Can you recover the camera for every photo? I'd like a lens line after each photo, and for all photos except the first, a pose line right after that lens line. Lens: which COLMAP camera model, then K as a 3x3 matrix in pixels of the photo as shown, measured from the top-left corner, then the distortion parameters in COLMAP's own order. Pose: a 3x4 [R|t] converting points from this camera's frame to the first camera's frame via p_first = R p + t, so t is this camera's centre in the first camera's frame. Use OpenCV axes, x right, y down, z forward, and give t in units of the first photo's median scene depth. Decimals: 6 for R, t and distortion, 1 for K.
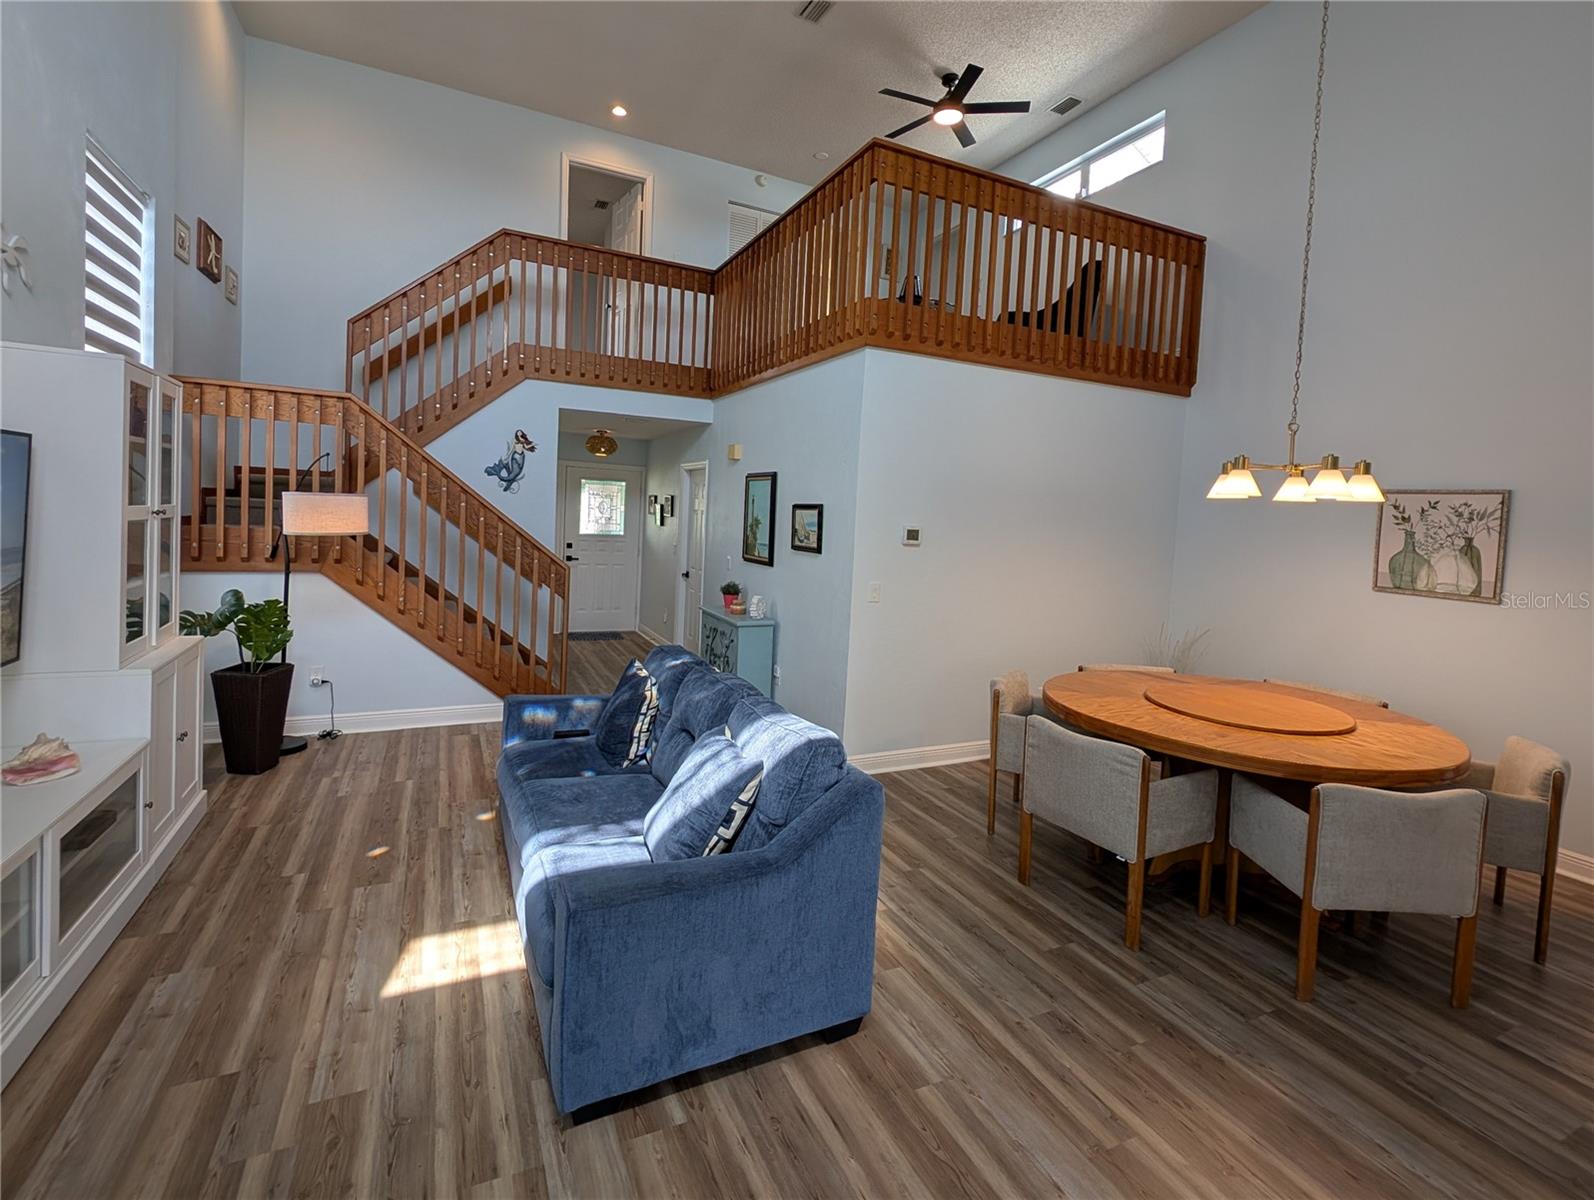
lens RADIAL K [[743.4, 0, 798.1], [0, 743.4, 540.7], [0, 0, 1]] dist [0.016194, -0.009089]
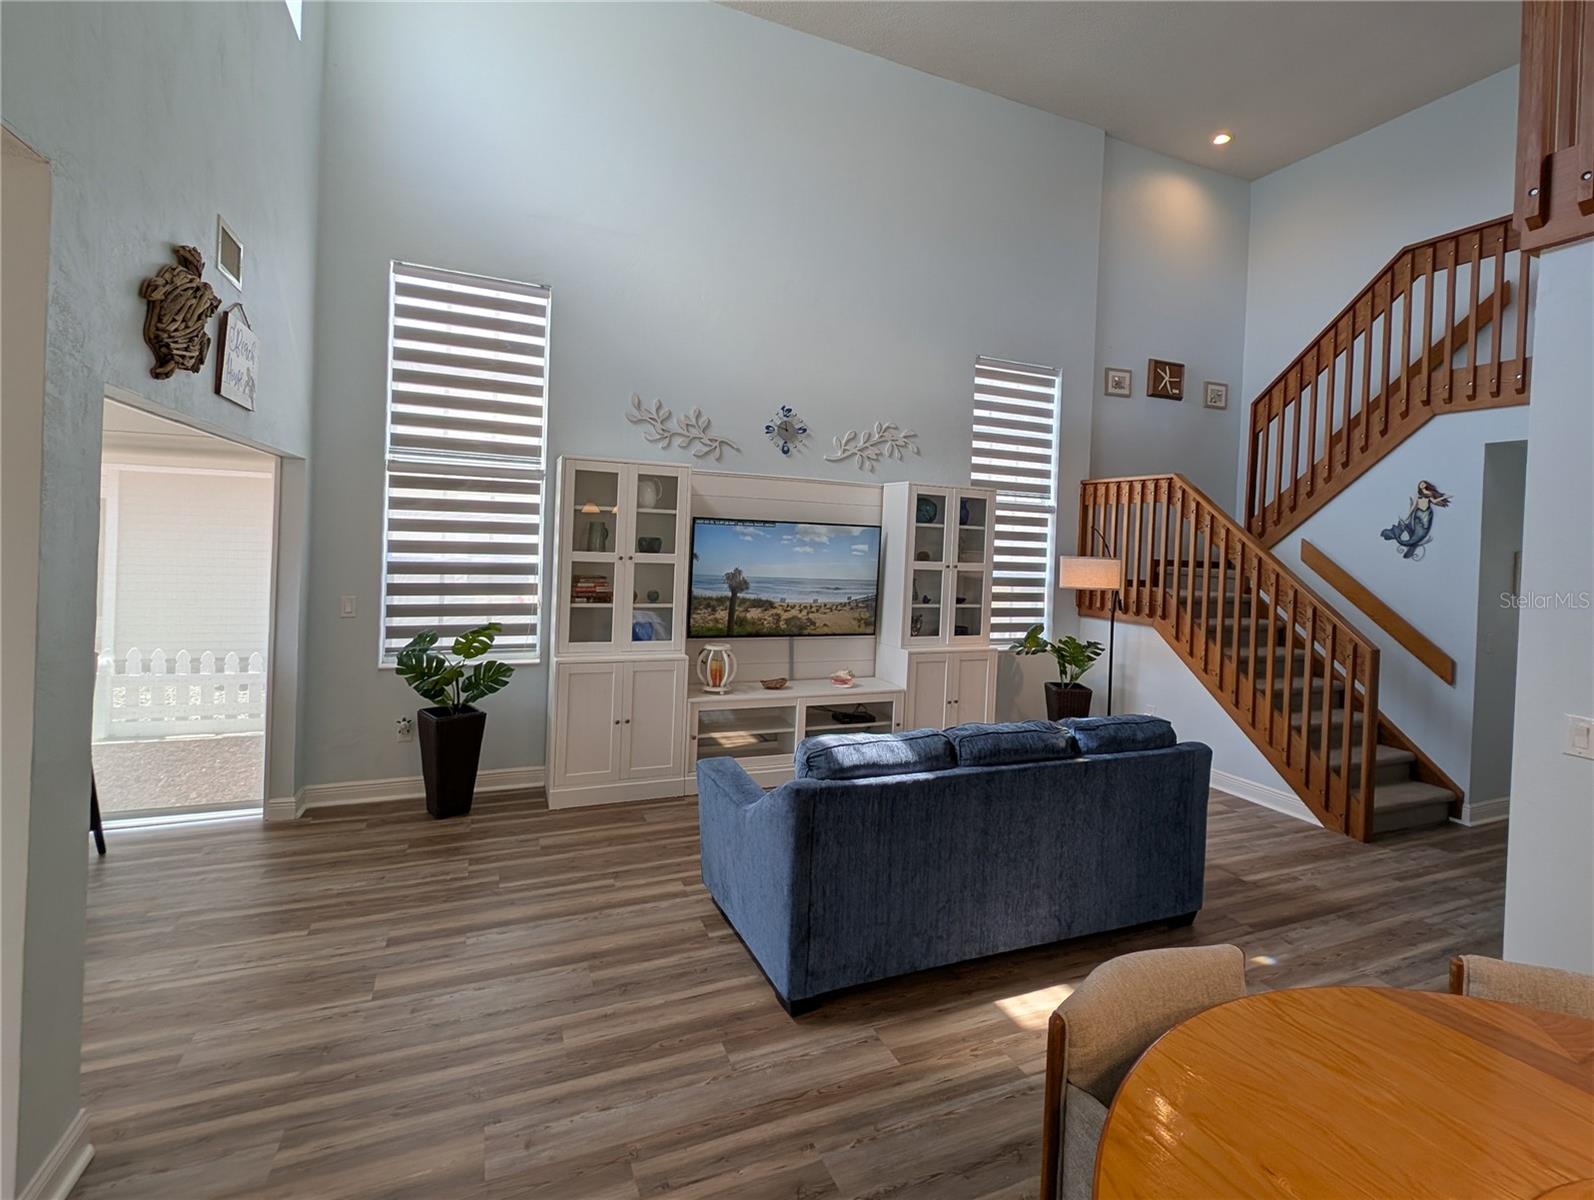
lens RADIAL K [[743.4, 0, 802.2], [0, 743.4, 541.1], [0, 0, 1]] dist [0.016194, -0.009089]
pose [[-0.039047, -0.049517, -0.998010, 0.813170], [-0.078569, 0.995831, -0.046334, 0.008883], [0.996144, 0.076603, -0.042775, 0.680749]]
